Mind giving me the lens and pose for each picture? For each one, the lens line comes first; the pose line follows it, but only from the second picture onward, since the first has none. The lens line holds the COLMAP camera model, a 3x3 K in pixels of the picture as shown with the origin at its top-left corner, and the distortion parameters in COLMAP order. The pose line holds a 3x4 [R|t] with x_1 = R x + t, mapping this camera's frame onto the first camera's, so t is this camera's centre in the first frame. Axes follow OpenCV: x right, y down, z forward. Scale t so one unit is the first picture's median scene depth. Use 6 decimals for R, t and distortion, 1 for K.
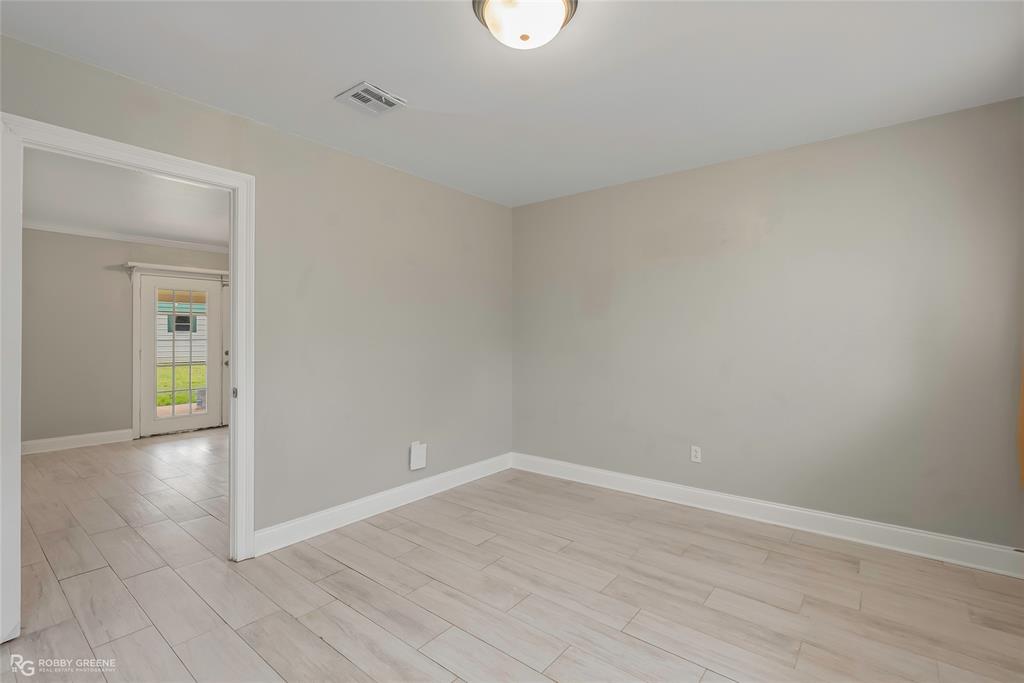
lens RADIAL K [[470.3, 0, 511.8], [0, 470.3, 338.4], [0, 0, 1]] dist [-0.008958, 0.000675]
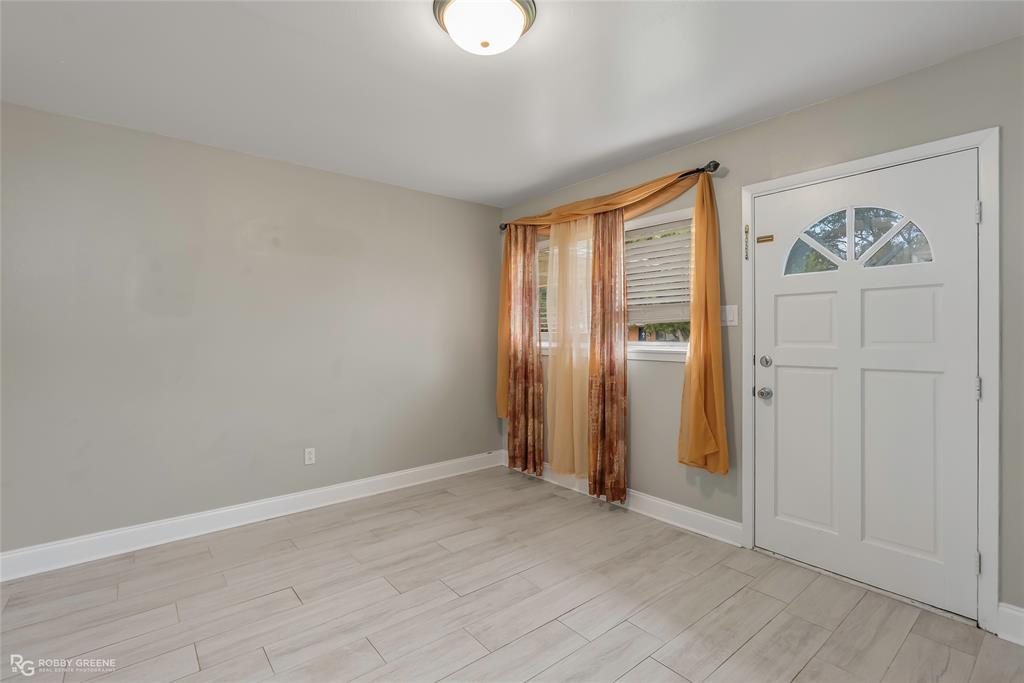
lens RADIAL K [[470.3, 0, 517.5], [0, 470.3, 340.5], [0, 0, 1]] dist [-0.008958, 0.000675]
pose [[0.194307, -0.013572, 0.980847, -0.711517], [0.010601, 0.999875, 0.011736, -0.007828], [-0.980884, 0.008117, 0.194426, 0.535045]]
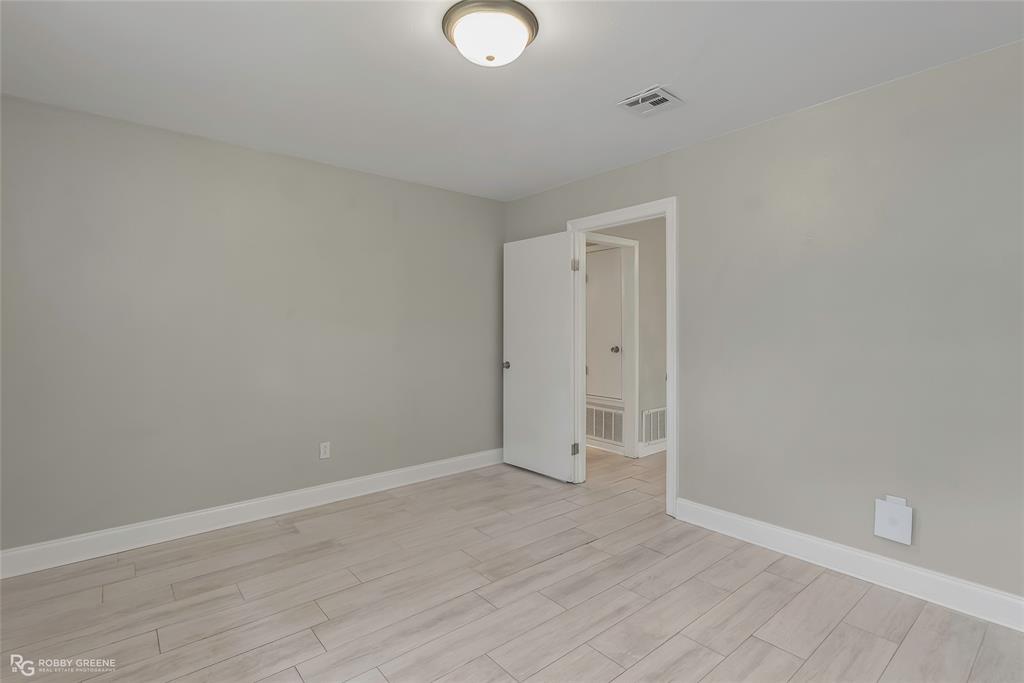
lens RADIAL K [[470.3, 0, 514.1], [0, 470.3, 334.5], [0, 0, 1]] dist [-0.008958, 0.000675]
pose [[-0.194785, 0.004355, -0.980836, 0.793600], [-0.008461, 0.999945, 0.006120, -0.006430], [0.980809, 0.009491, -0.194738, 0.927824]]
